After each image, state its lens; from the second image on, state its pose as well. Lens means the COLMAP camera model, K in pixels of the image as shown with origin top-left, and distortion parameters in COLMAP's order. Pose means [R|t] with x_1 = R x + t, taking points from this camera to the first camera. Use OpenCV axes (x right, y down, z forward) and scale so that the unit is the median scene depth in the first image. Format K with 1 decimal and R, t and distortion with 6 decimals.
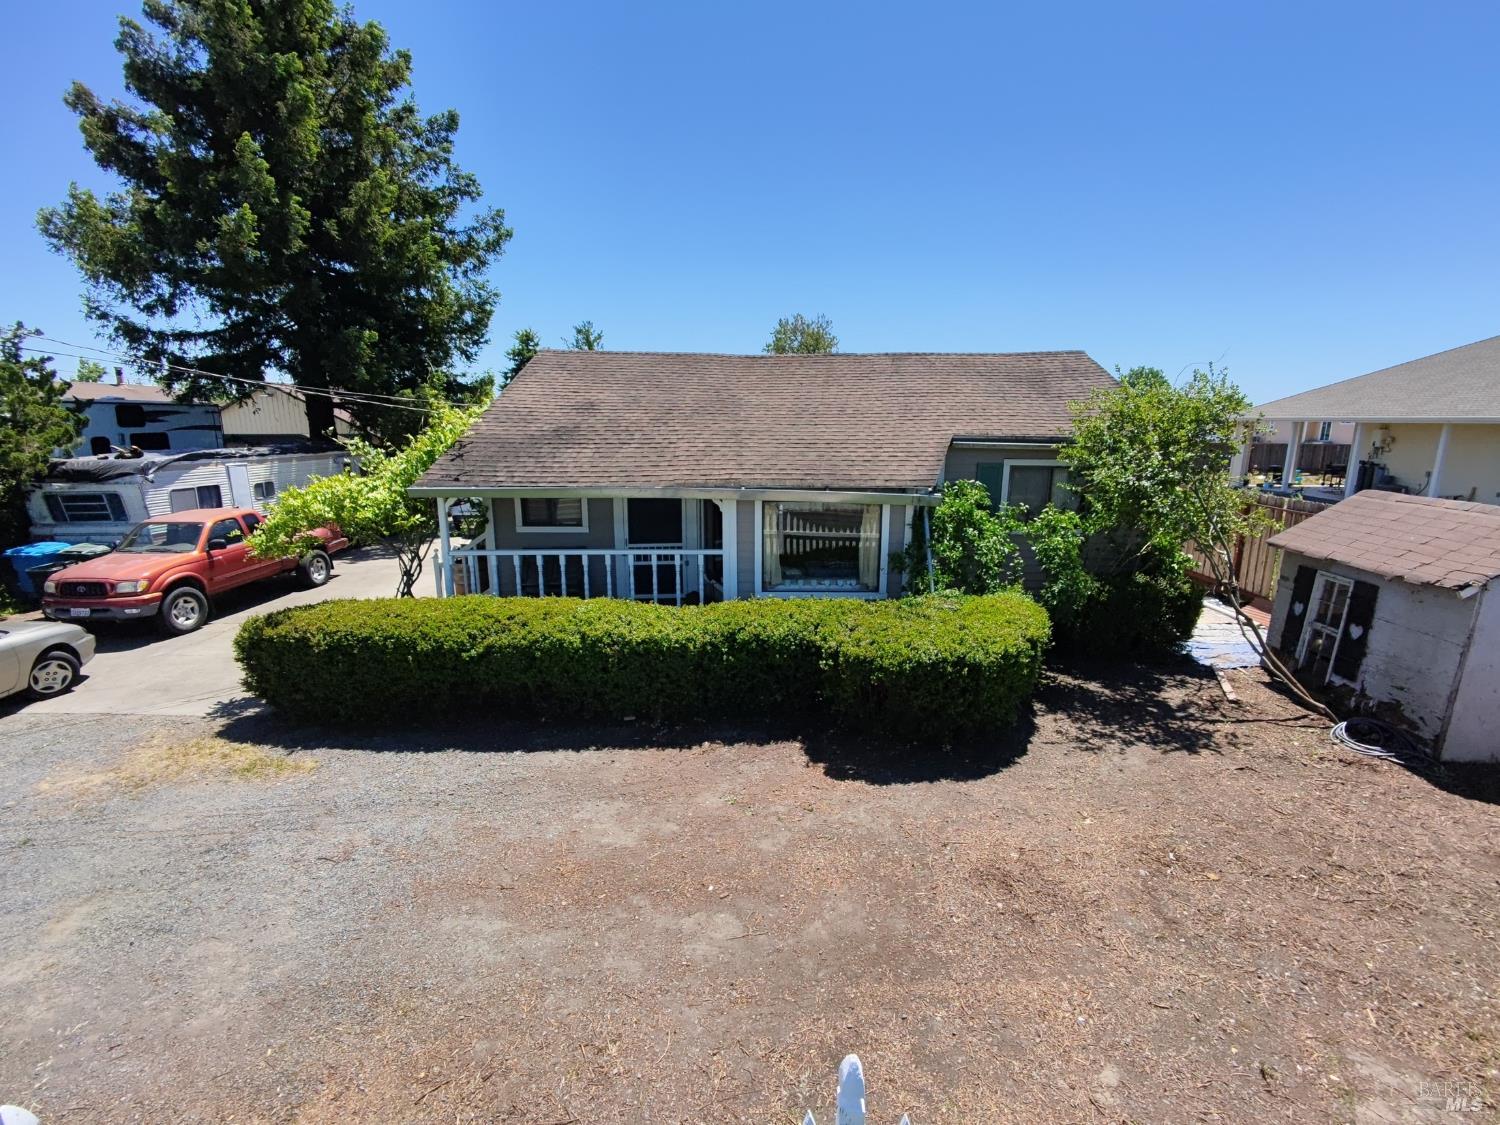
lens RADIAL K [[679.0, 0, 752.6], [0, 679.0, 560.9], [0, 0, 1]] dist [-0.000825, -0.005044]
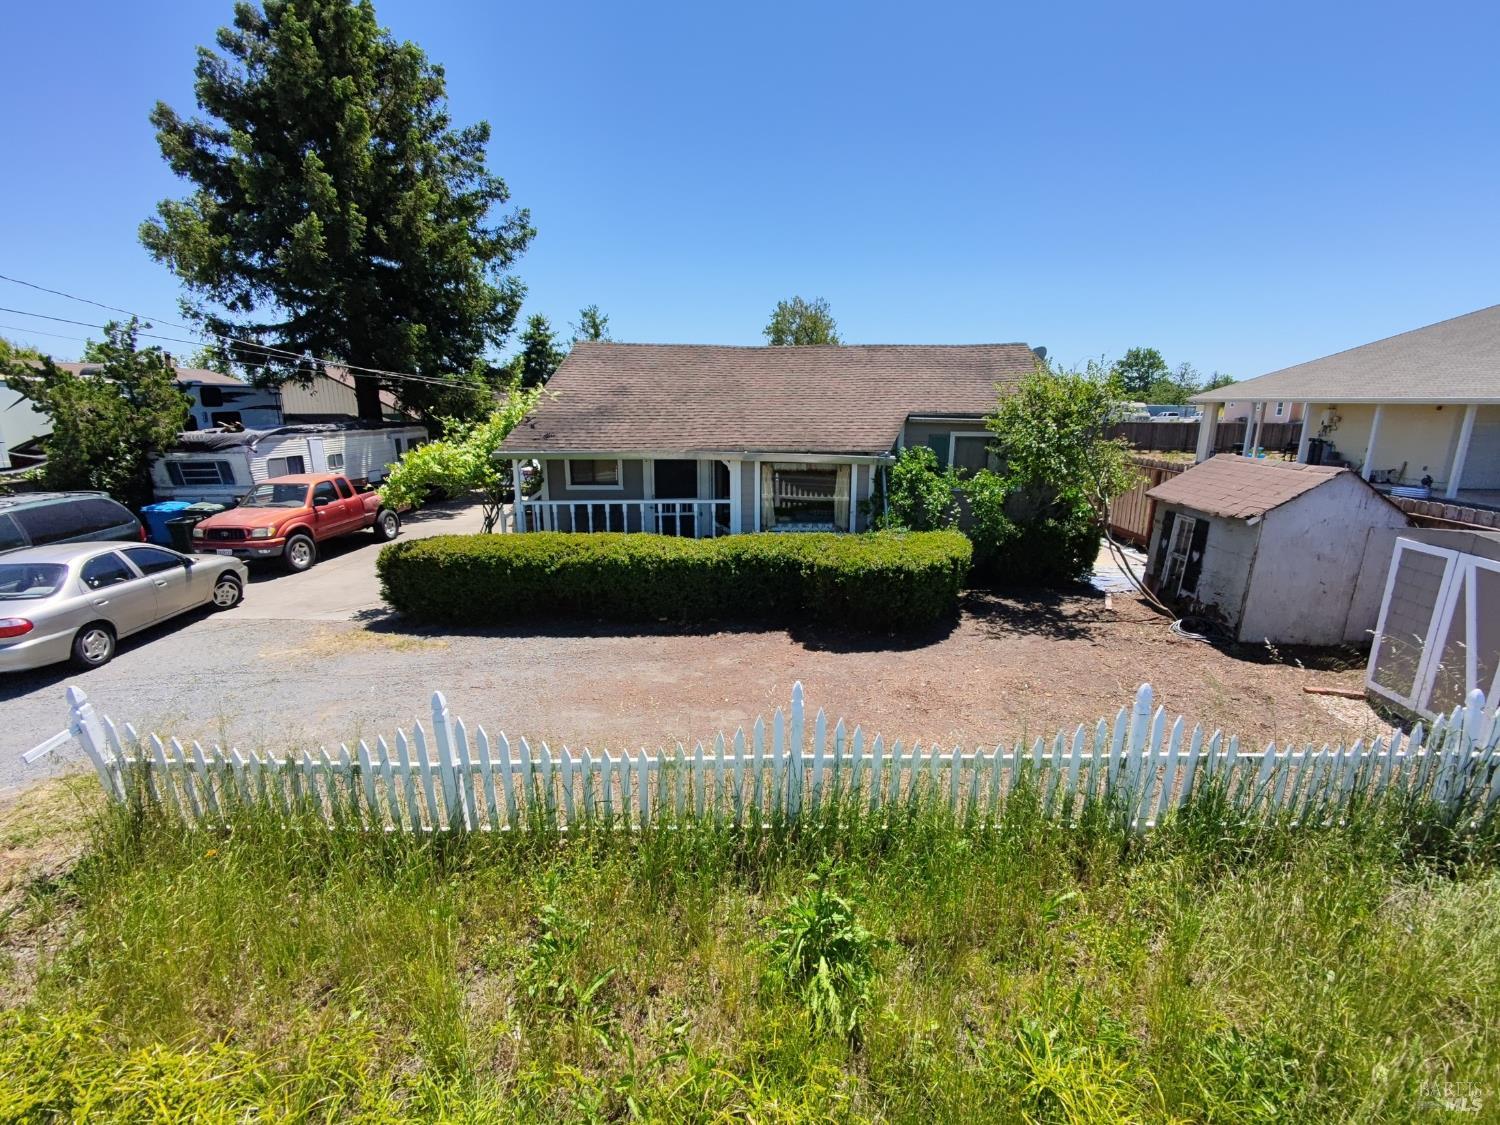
lens RADIAL K [[679.0, 0, 758.9], [0, 679.0, 562.2], [0, 0, 1]] dist [-0.000825, -0.005044]
pose [[0.999961, -0.002132, 0.008598, 0.000130], [0.001888, 0.999598, 0.028273, 0.063272], [-0.008655, -0.028256, 0.999563, -0.297295]]
